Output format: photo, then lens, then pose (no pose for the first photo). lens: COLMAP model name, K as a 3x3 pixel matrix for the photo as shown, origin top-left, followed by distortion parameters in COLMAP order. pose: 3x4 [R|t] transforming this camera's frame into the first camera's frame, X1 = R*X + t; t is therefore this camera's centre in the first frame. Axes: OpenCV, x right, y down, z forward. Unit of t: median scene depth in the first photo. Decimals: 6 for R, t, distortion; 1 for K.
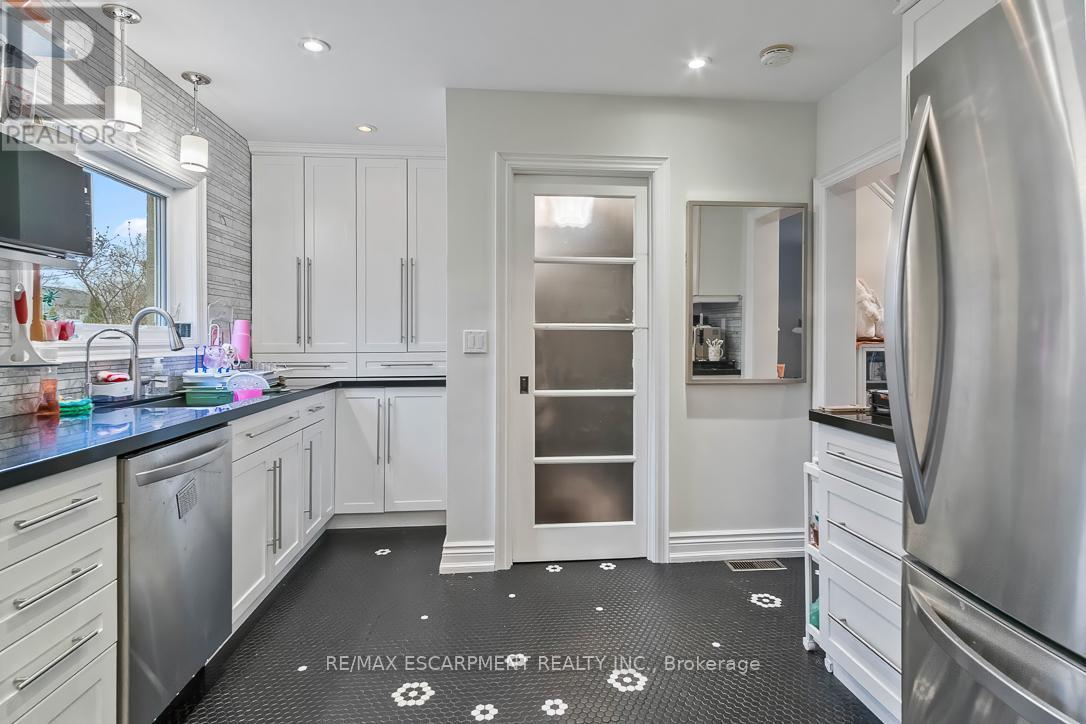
lens RADIAL K [[570.7, 0, 544.4], [0, 570.7, 341.3], [0, 0, 1]] dist [0.001098, 0.000542]
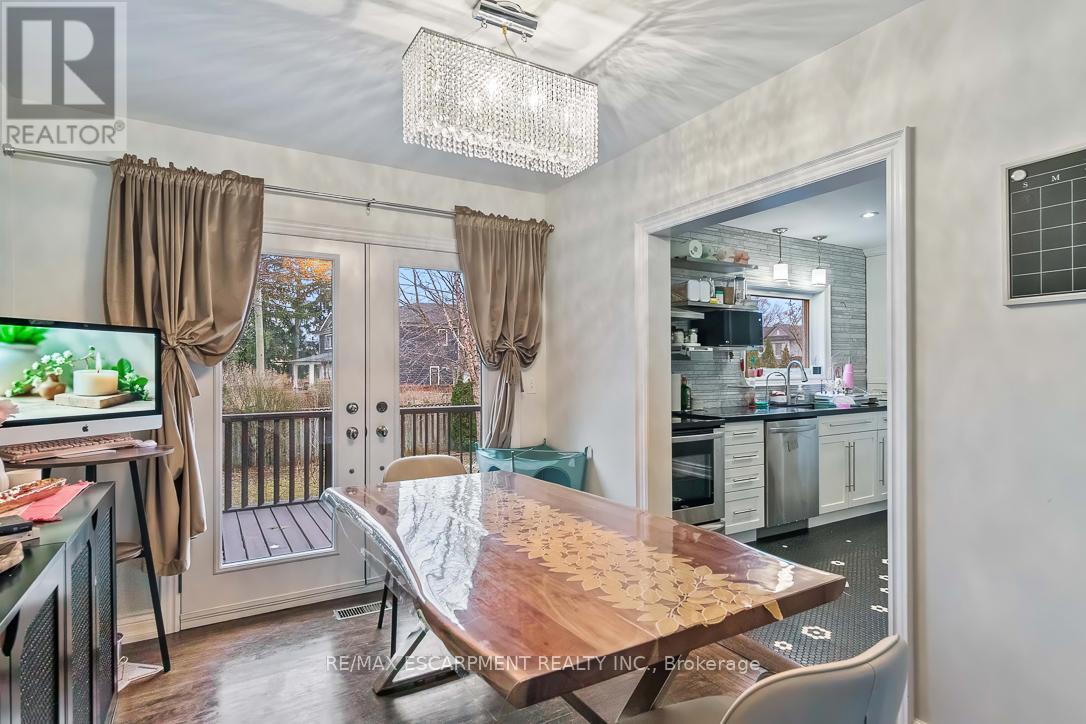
lens RADIAL K [[569.5, 0, 550.7], [0, 569.5, 366.2], [0, 0, 1]] dist [0.002408, 0.000535]
pose [[0.433980, -0.000930, -0.900922, 0.810822], [-0.000911, 0.999999, -0.001471, -0.036963], [0.900922, 0.001459, 0.433979, -0.713678]]
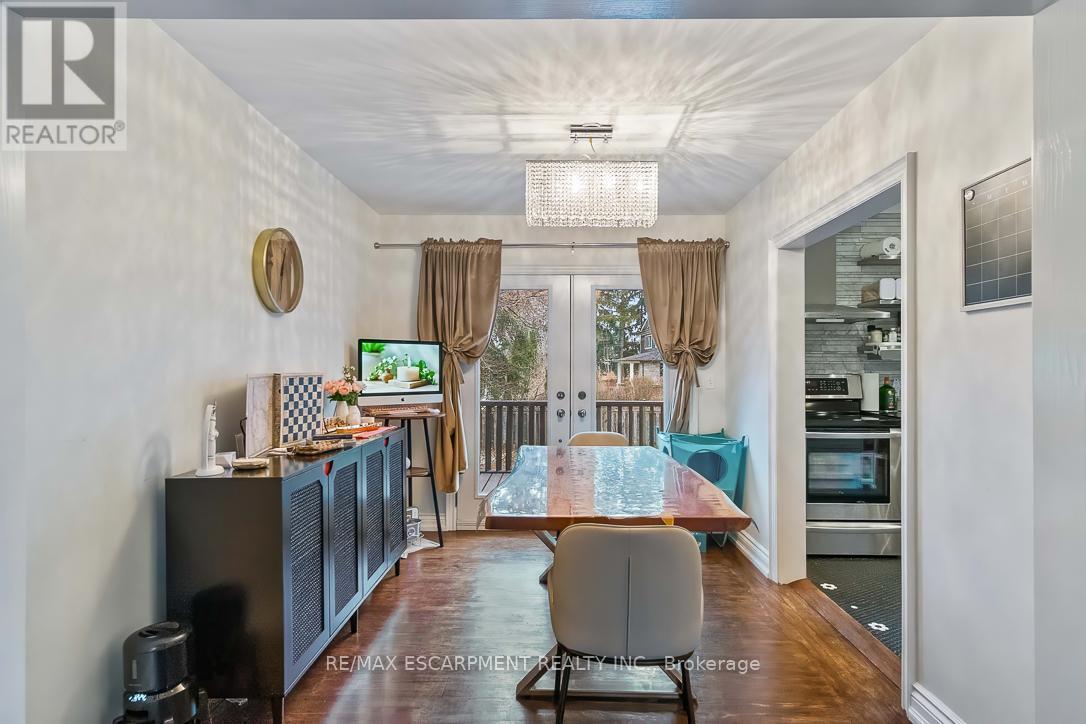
lens RADIAL K [[569.5, 0, 550.7], [0, 569.5, 366.2], [0, 0, 1]] dist [0.002408, 0.000535]
pose [[-0.103962, 0.001705, -0.994580, 1.247716], [-0.004198, 0.999989, 0.002153, -0.038142], [0.994572, 0.004399, -0.103954, -0.390973]]
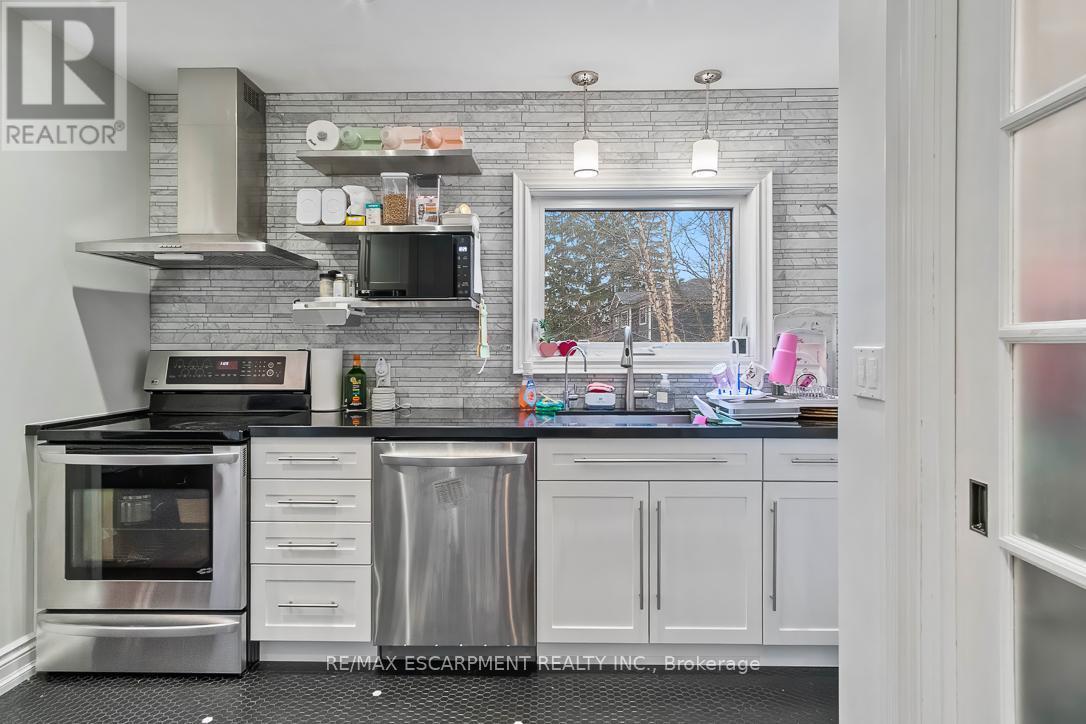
lens RADIAL K [[578.6, 0, 543.9], [0, 578.6, 347.3], [0, 0, 1]] dist [0.011918, 0.000081]
pose [[-0.108965, 0.001858, -0.994044, 0.422607], [-0.004056, 0.999989, 0.002314, -0.022633], [0.994037, 0.004284, -0.108957, 0.974640]]
